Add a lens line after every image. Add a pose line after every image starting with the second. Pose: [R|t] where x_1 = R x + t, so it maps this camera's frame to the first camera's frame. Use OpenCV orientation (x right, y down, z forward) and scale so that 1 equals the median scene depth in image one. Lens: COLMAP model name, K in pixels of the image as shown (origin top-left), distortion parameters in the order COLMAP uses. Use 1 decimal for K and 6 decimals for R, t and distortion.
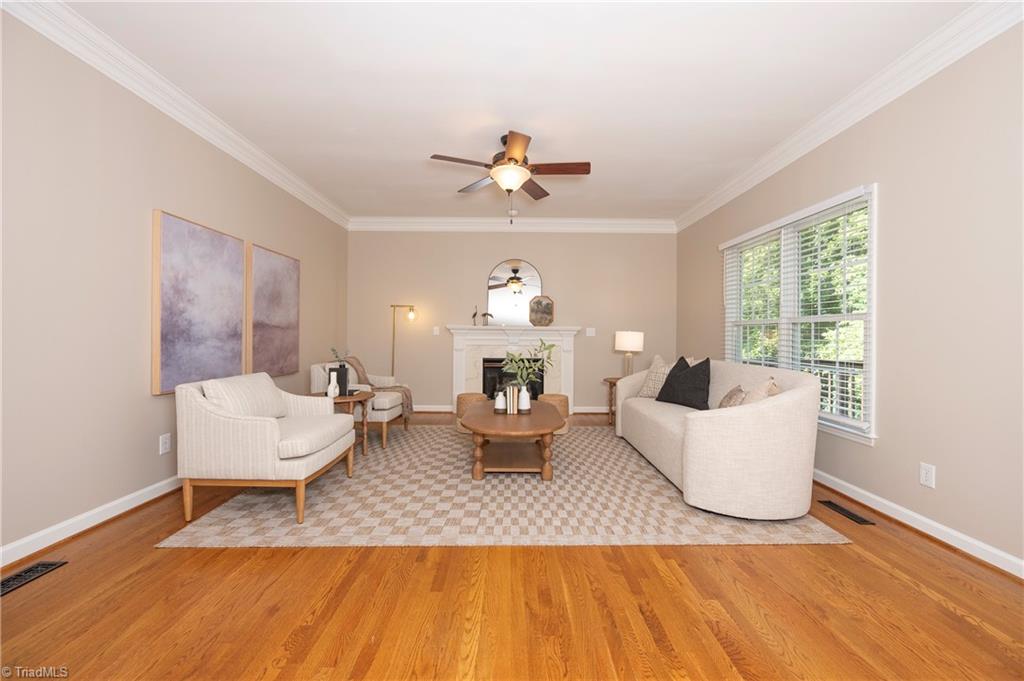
lens RADIAL K [[410.9, 0, 512.0], [0, 410.9, 340.5], [0, 0, 1]] dist [-0.001169, -0.000271]
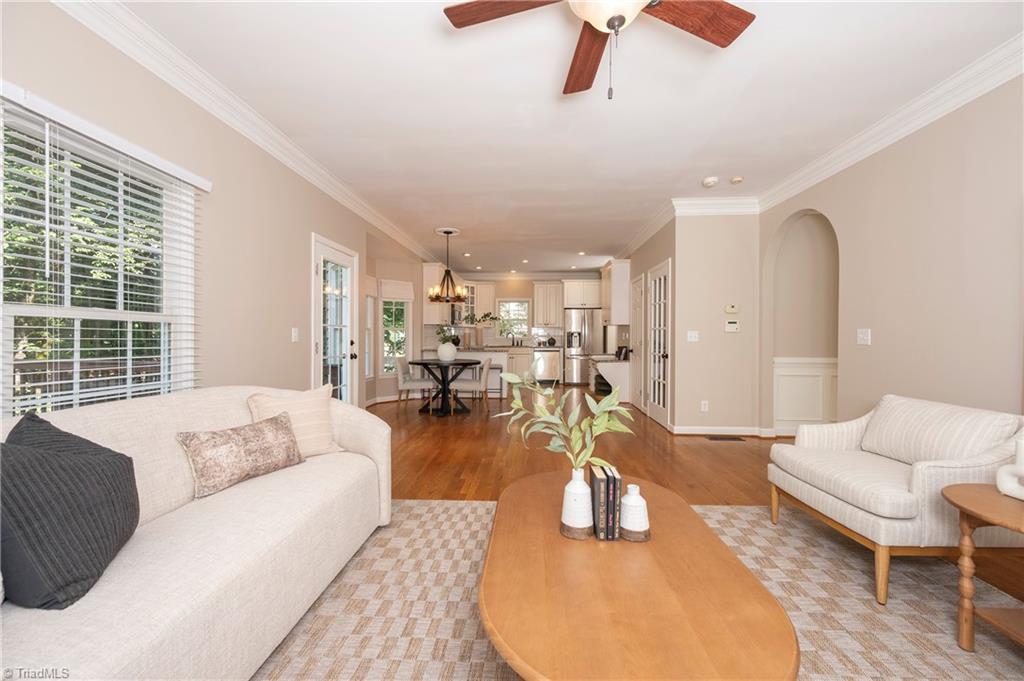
lens RADIAL K [[410.9, 0, 512.0], [0, 410.9, 340.5], [0, 0, 1]] dist [-0.001169, -0.000271]
pose [[-0.998500, -0.010628, 0.053712, 0.088933], [-0.009888, 0.999853, 0.014019, -0.029762], [-0.053853, 0.013467, -0.998458, 1.668328]]
